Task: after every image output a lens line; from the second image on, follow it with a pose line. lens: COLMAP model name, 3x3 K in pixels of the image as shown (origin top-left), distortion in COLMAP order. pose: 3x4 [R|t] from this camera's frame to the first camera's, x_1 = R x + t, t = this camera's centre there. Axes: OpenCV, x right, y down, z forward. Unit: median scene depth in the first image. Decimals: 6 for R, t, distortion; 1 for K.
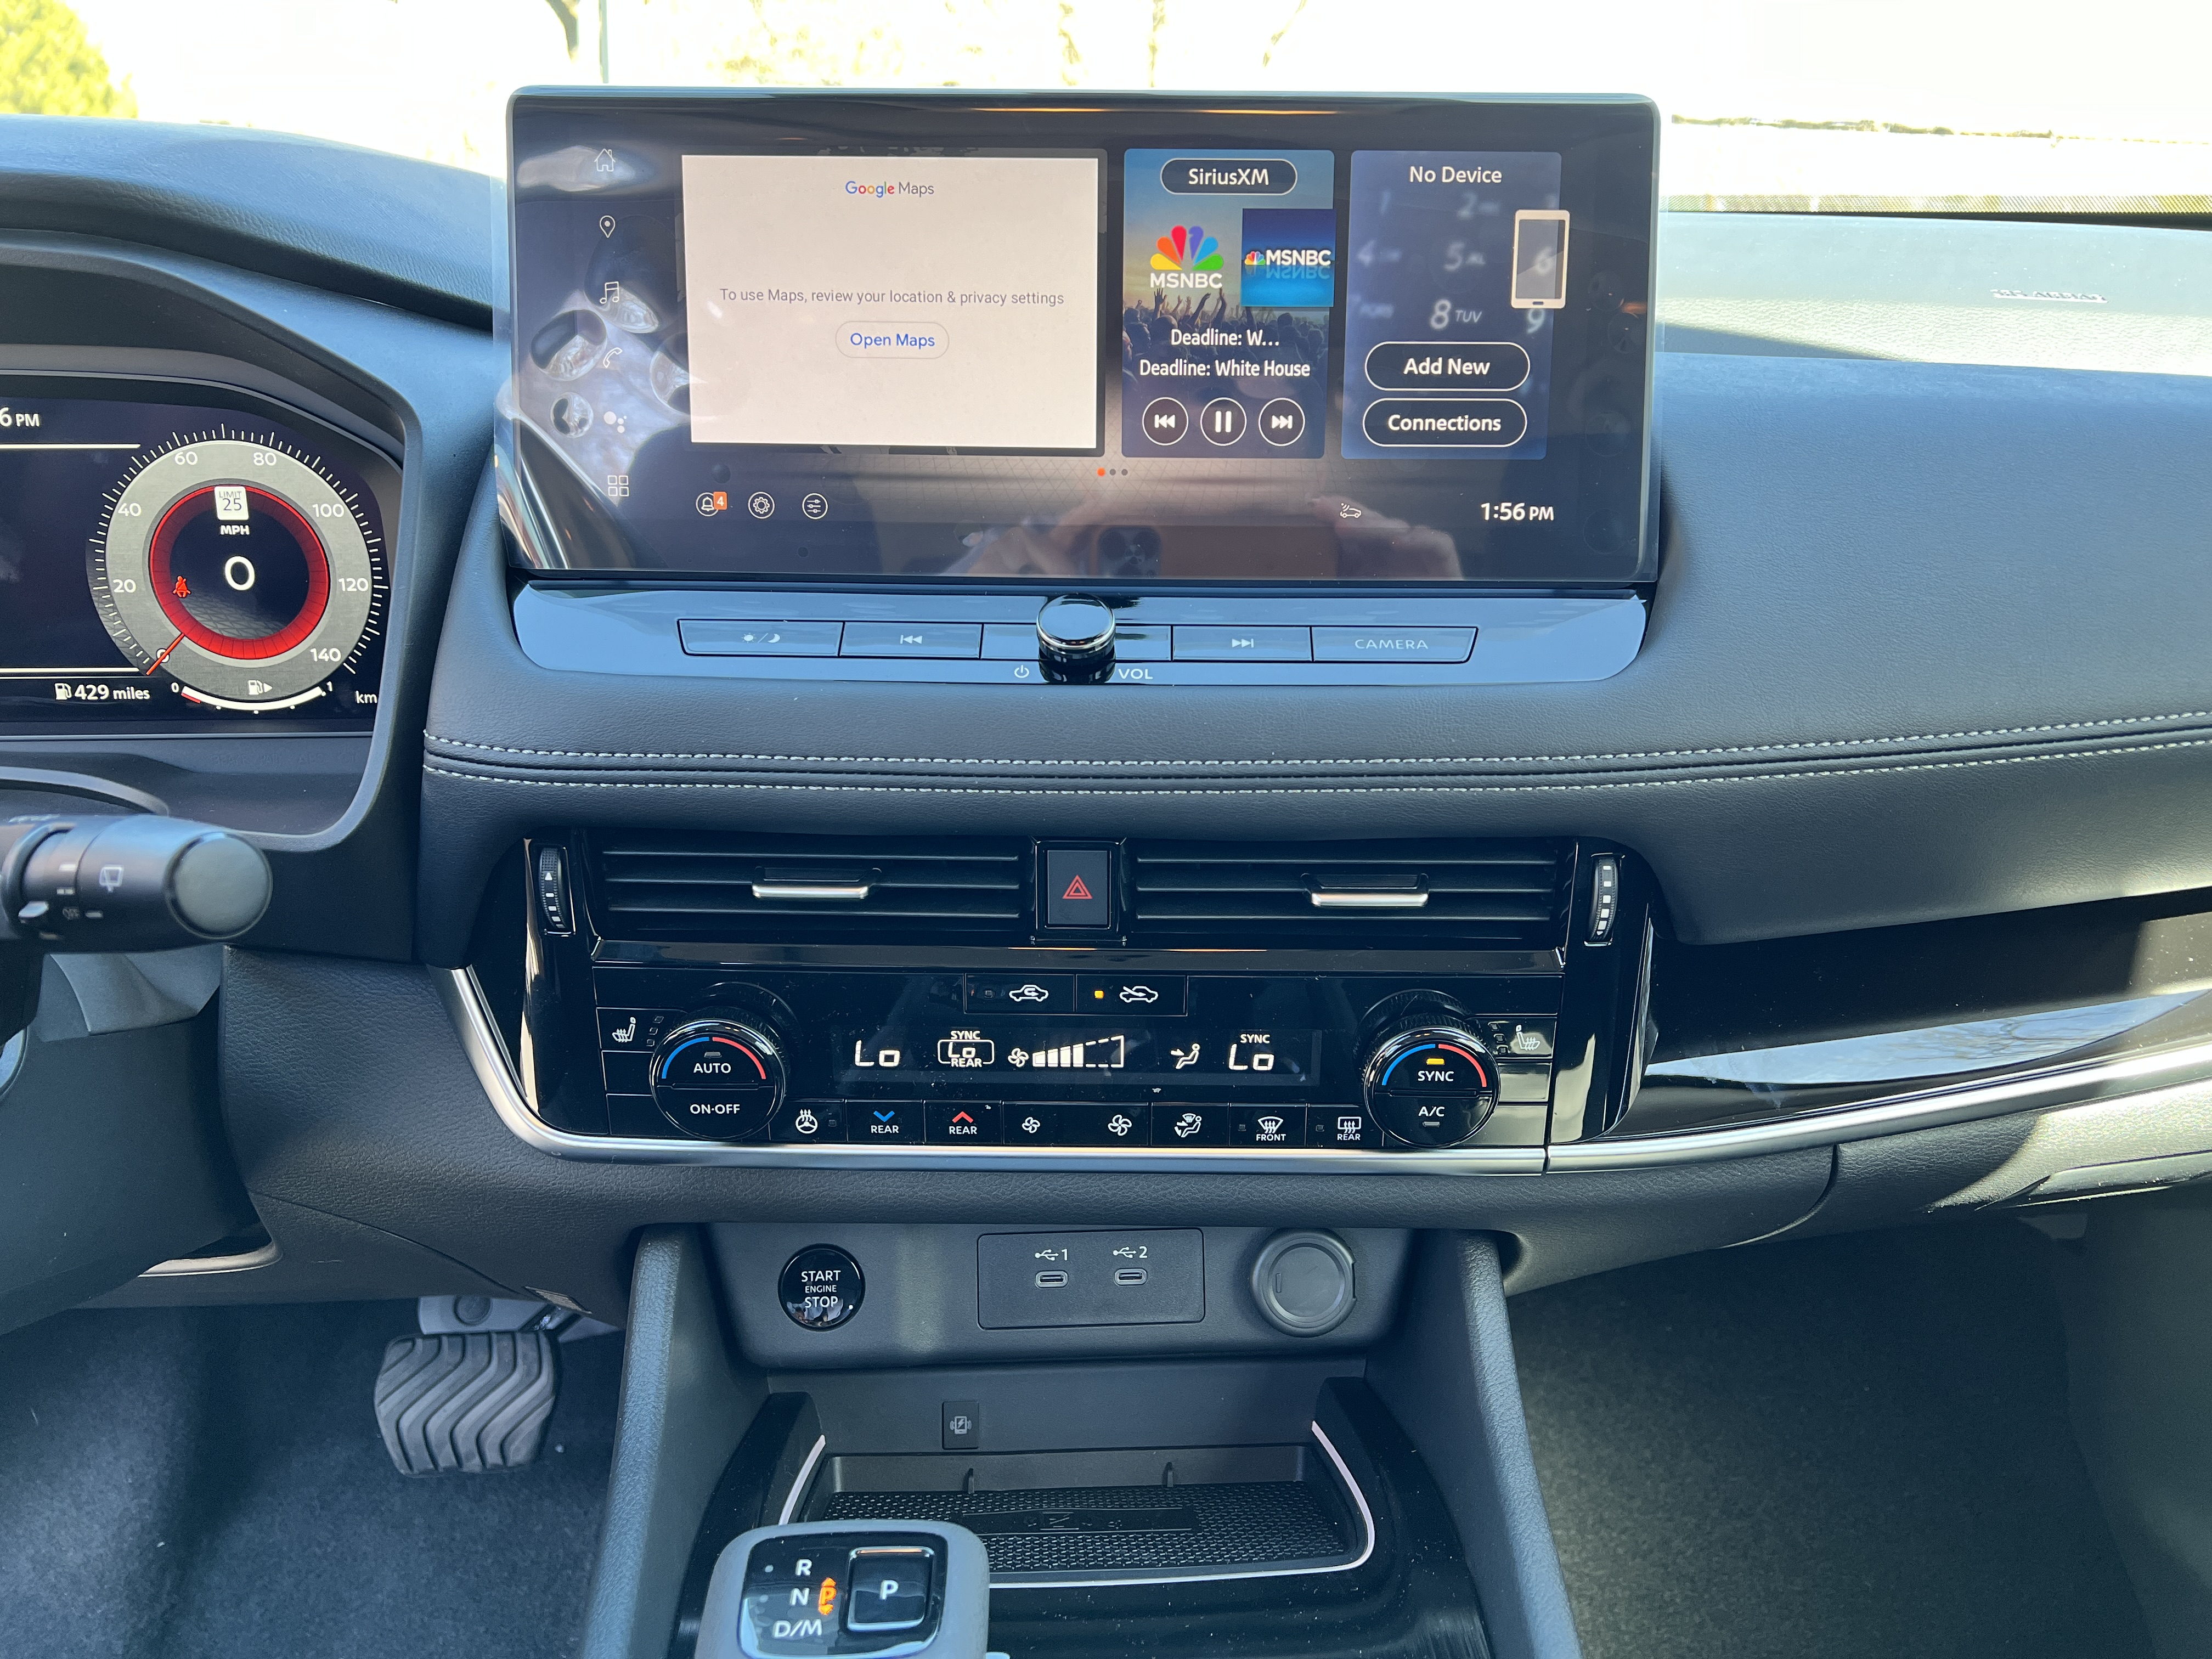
lens RADIAL K [[1678.7, 0, 1098.7], [0, 1678.7, 831.0], [0, 0, 1]] dist [0.047273, -0.003290]
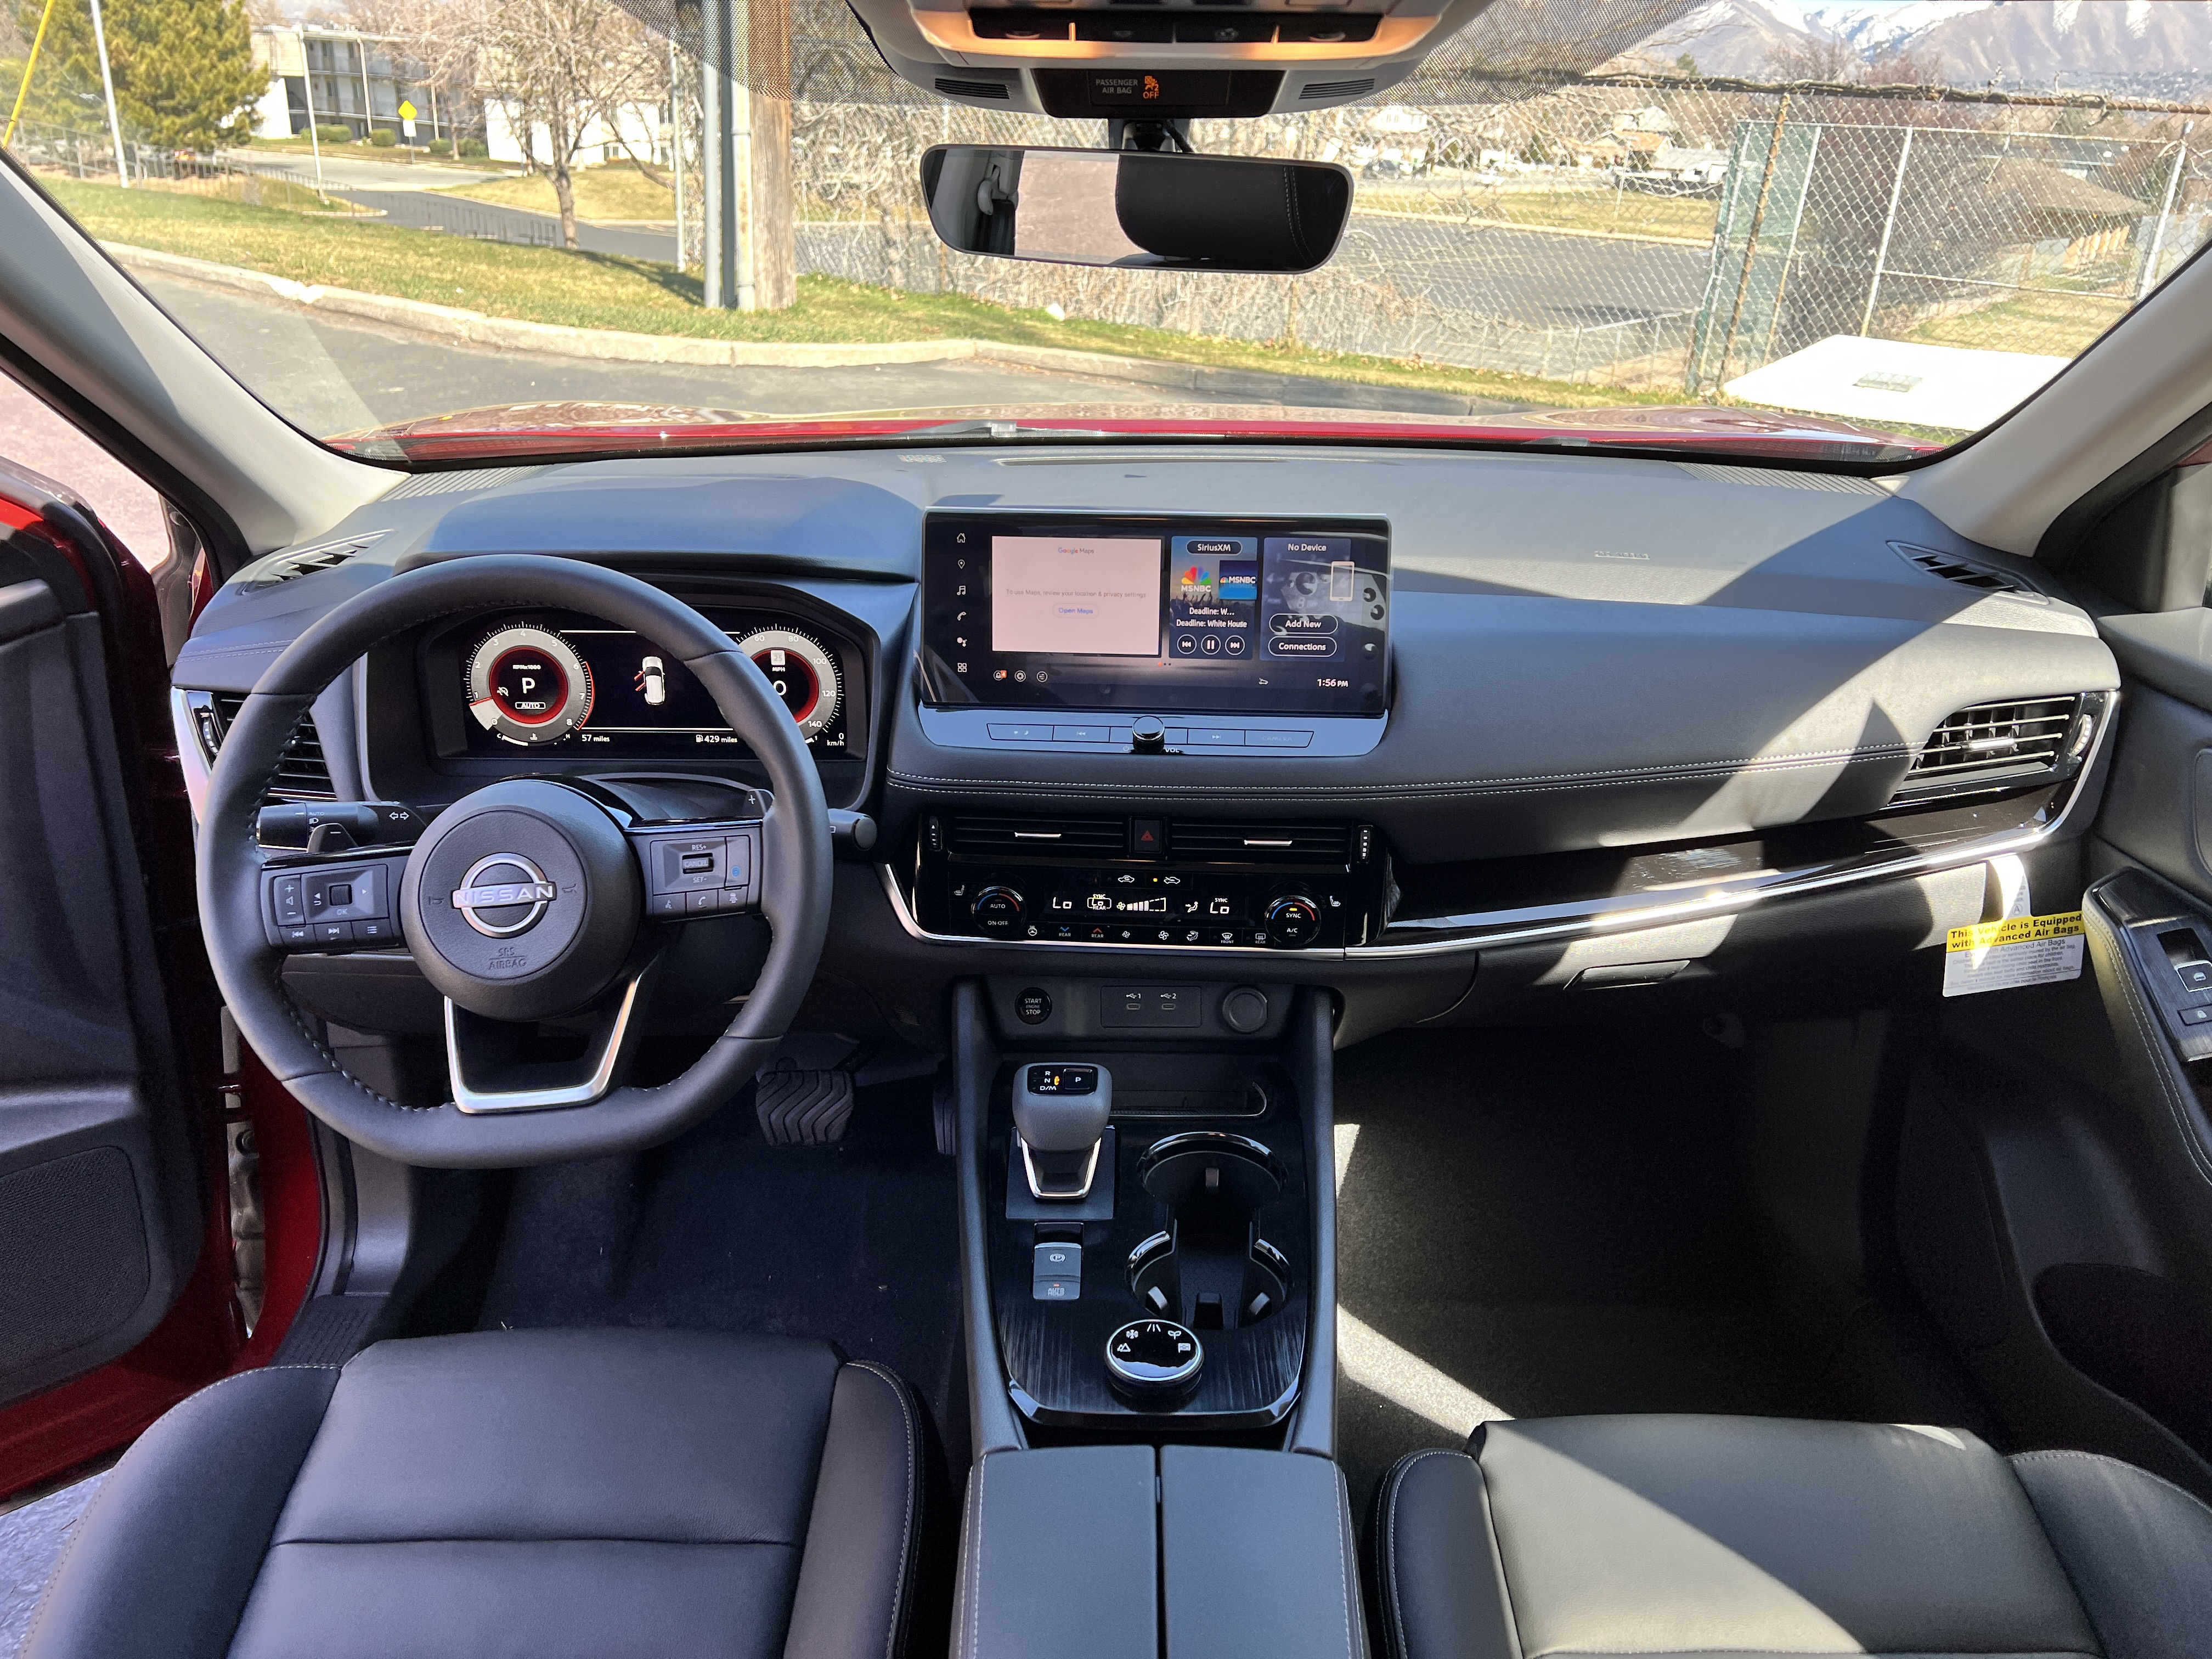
lens RADIAL K [[1678.7, 0, 1104.5], [0, 1678.7, 833.0], [0, 0, 1]] dist [0.047273, -0.003290]
pose [[0.999011, 0.017902, -0.040707, 0.023488], [-0.016008, 0.998796, 0.046377, -0.078566], [0.041488, -0.045679, 0.998094, -1.375217]]
